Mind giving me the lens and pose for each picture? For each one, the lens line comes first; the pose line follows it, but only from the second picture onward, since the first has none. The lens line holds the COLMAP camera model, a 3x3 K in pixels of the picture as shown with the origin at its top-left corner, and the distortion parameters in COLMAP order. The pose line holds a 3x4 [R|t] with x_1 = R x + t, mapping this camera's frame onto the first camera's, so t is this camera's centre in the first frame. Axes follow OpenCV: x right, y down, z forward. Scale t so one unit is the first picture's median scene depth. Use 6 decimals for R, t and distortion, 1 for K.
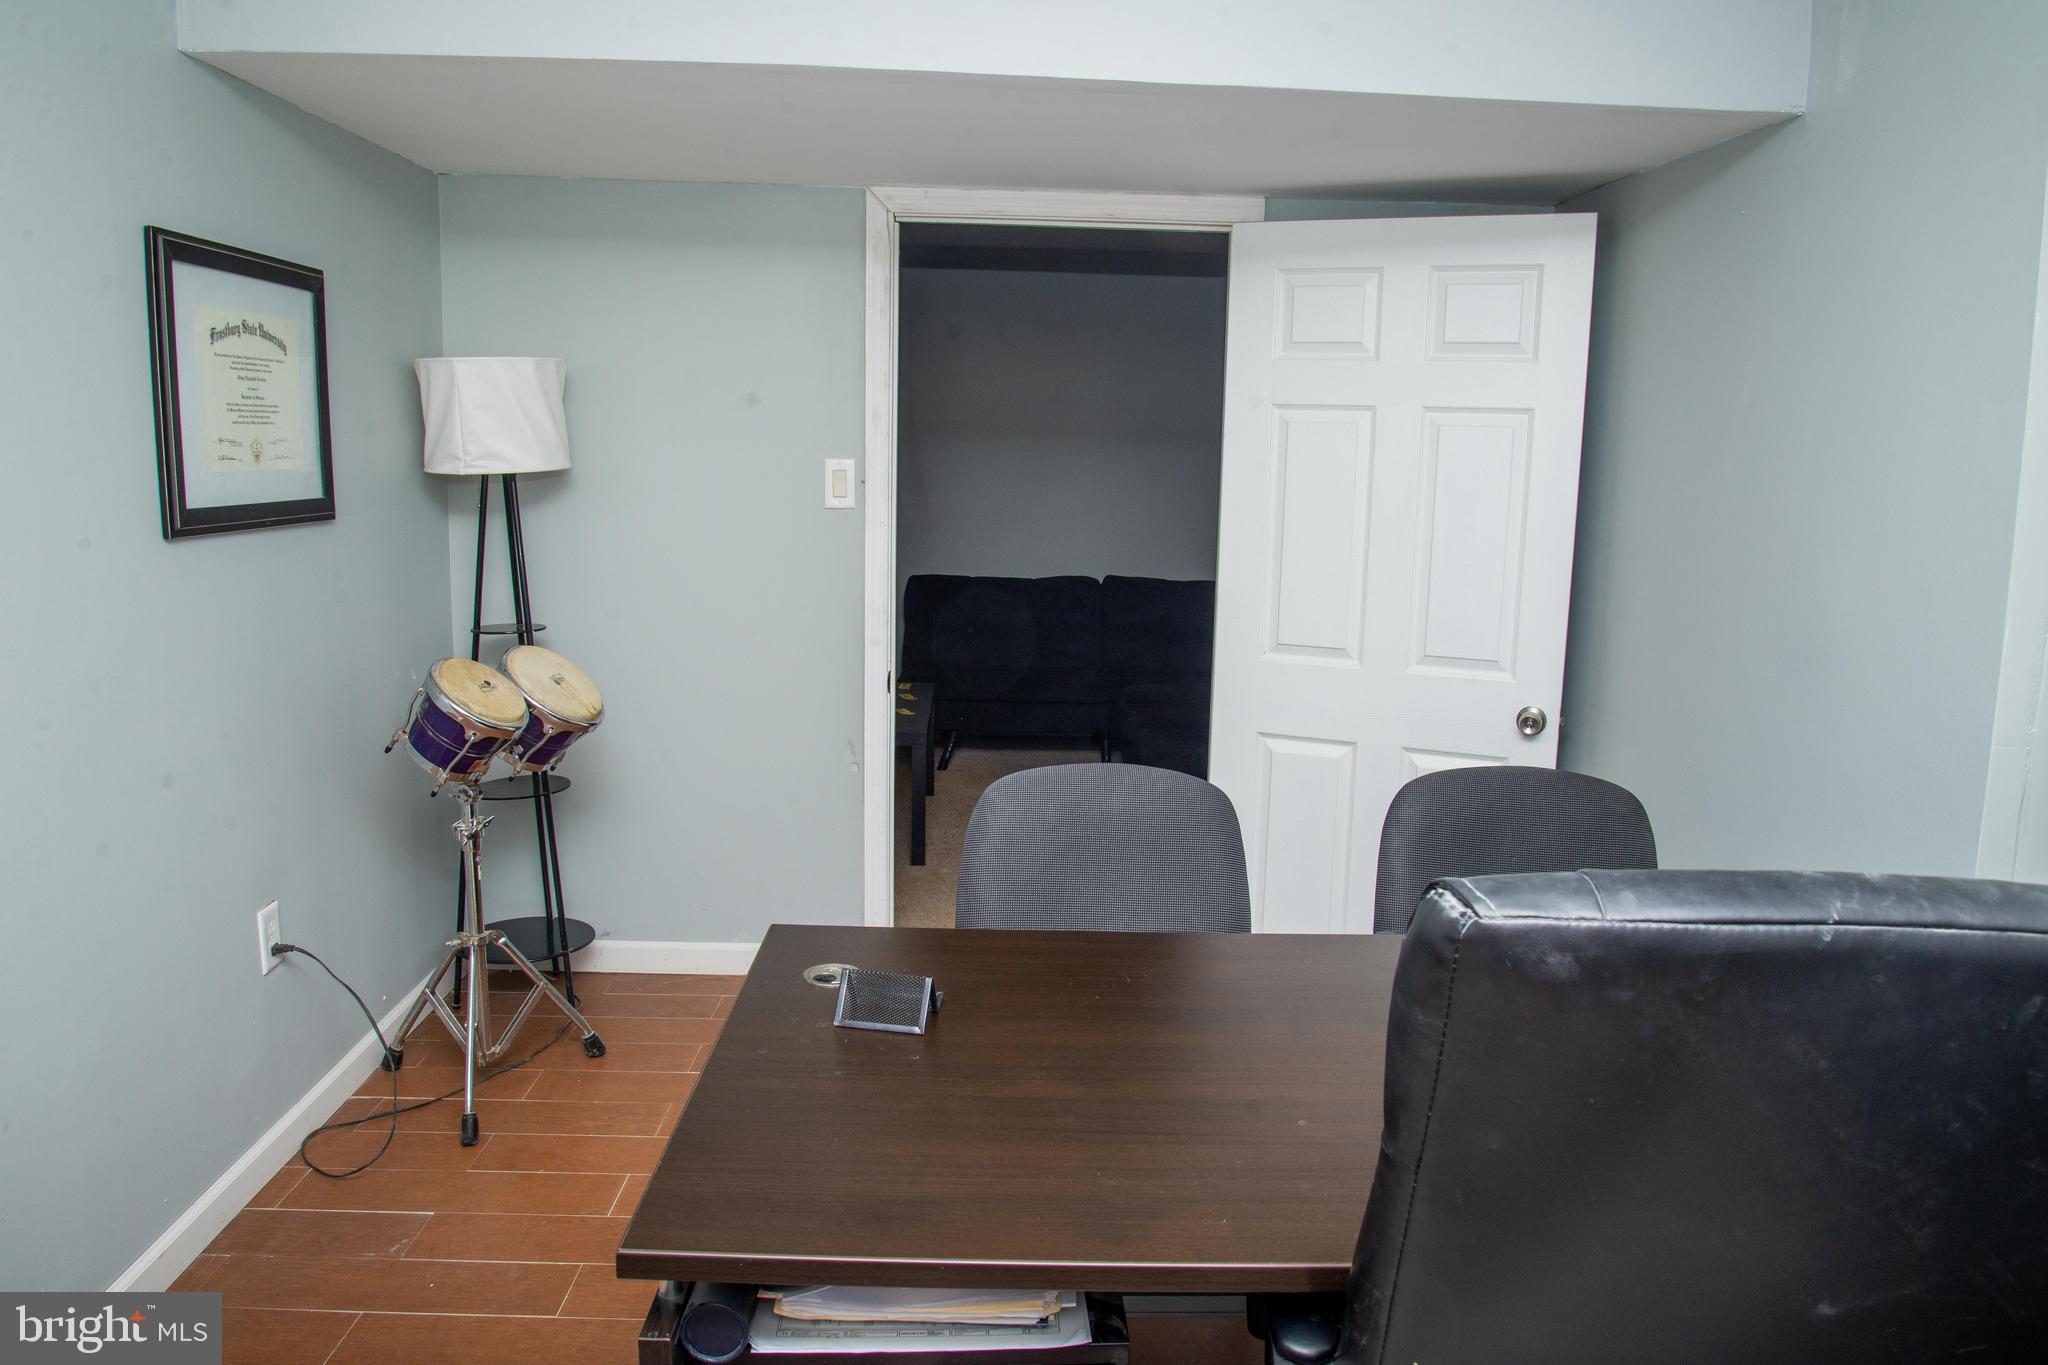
lens RADIAL K [[1437.2, 0, 1024.0], [0, 1437.2, 682.5], [0, 0, 1]] dist [-0.081159, 0.040264]
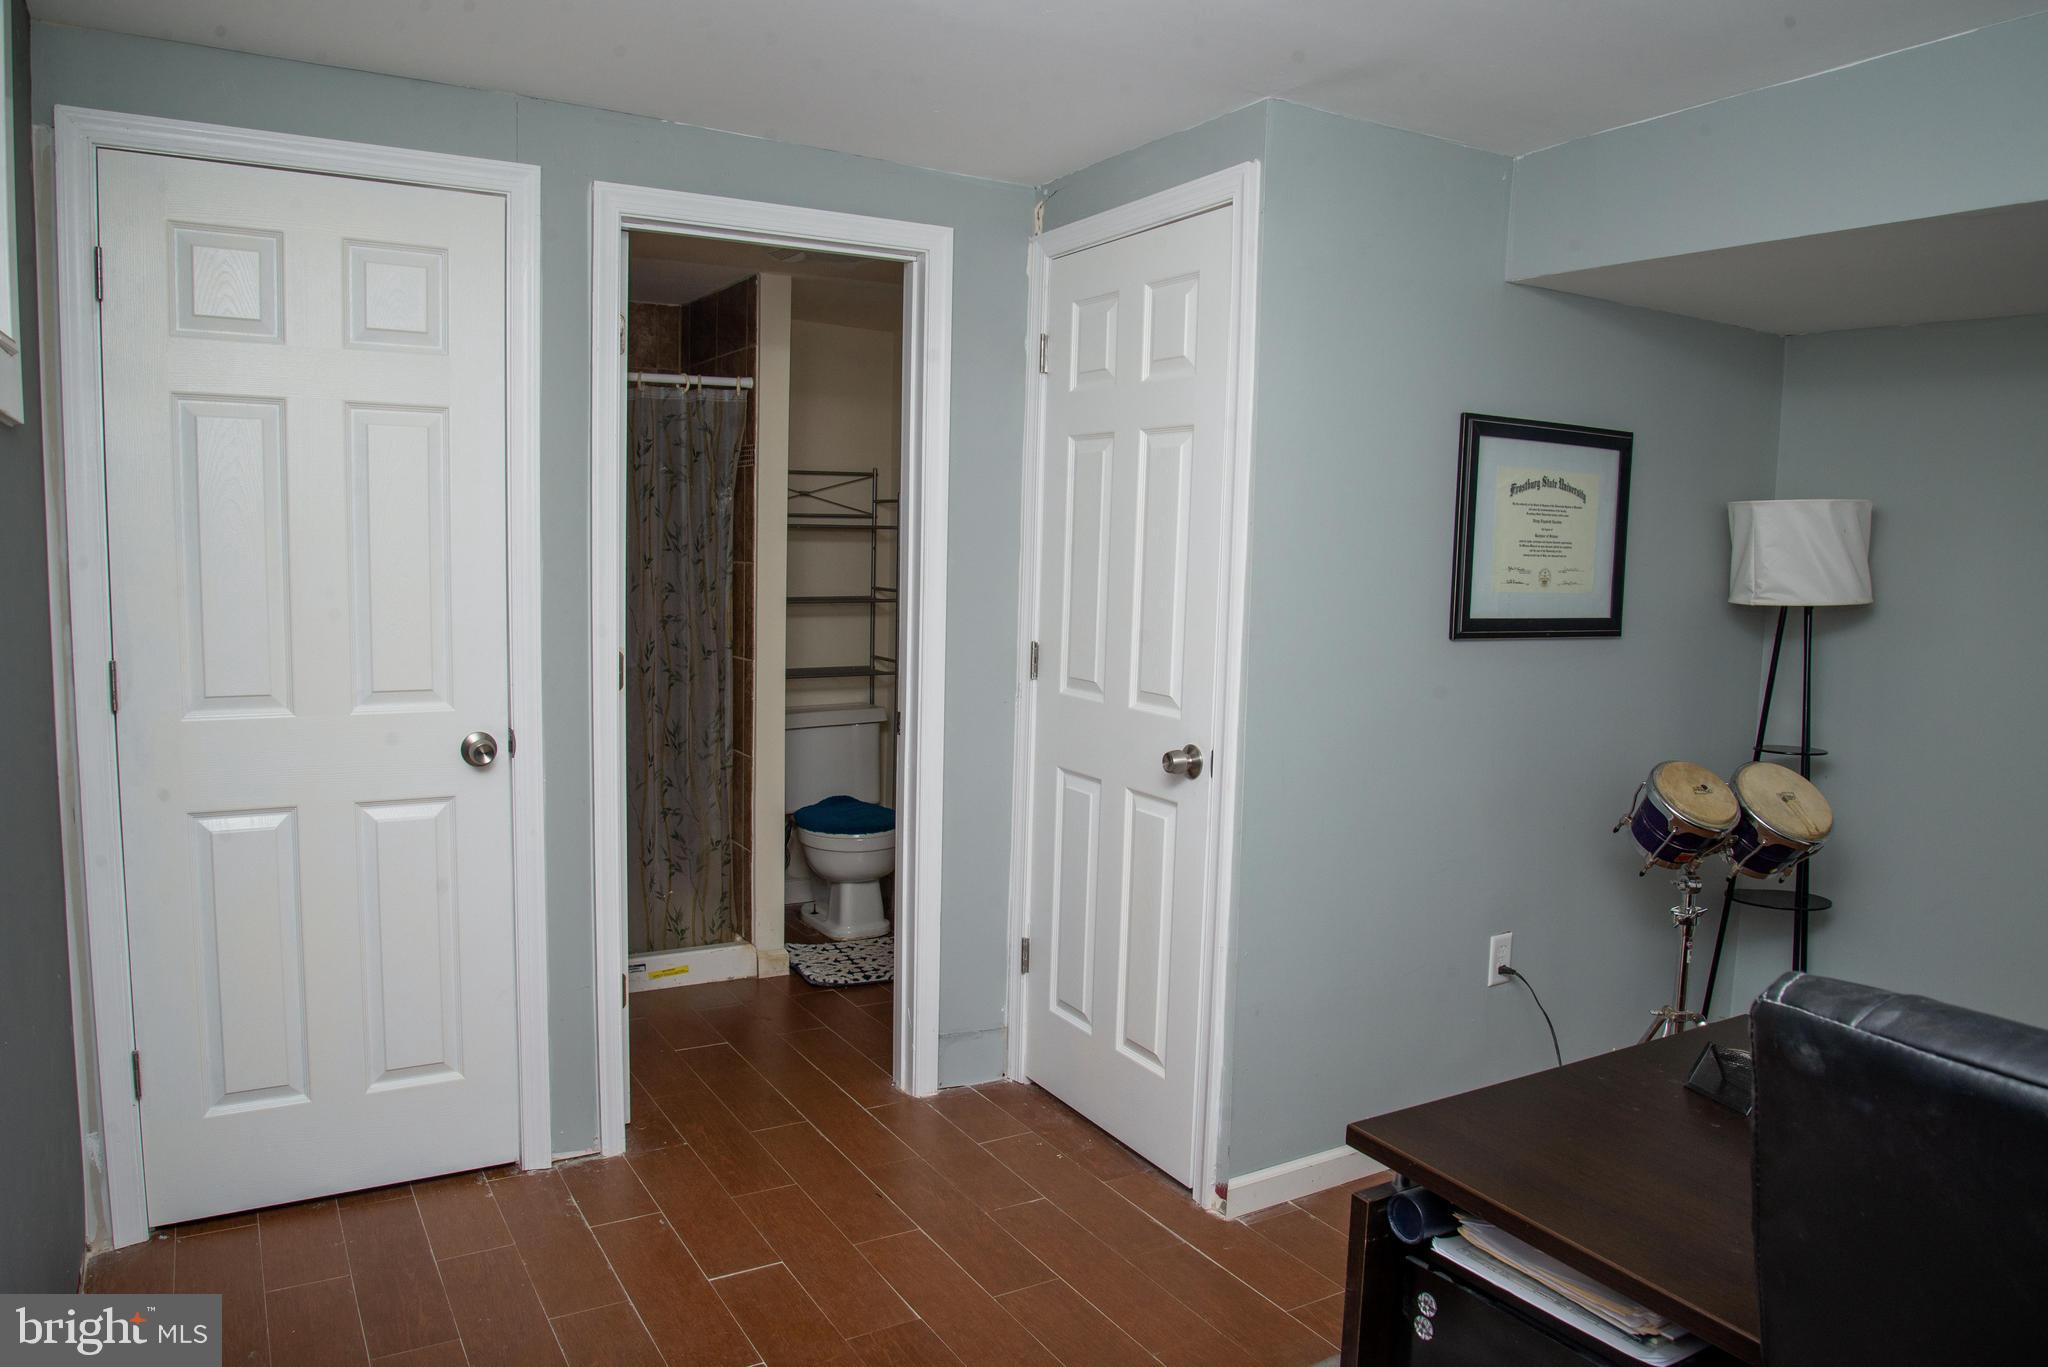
lens RADIAL K [[1437.2, 0, 1024.0], [0, 1437.2, 683.5], [0, 0, 1]] dist [-0.081159, 0.040264]
pose [[0.485593, 0.079417, -0.870570, 0.345484], [-0.159430, 0.987209, 0.001129, 0.004129], [0.859524, 0.138247, 0.492043, -0.027700]]
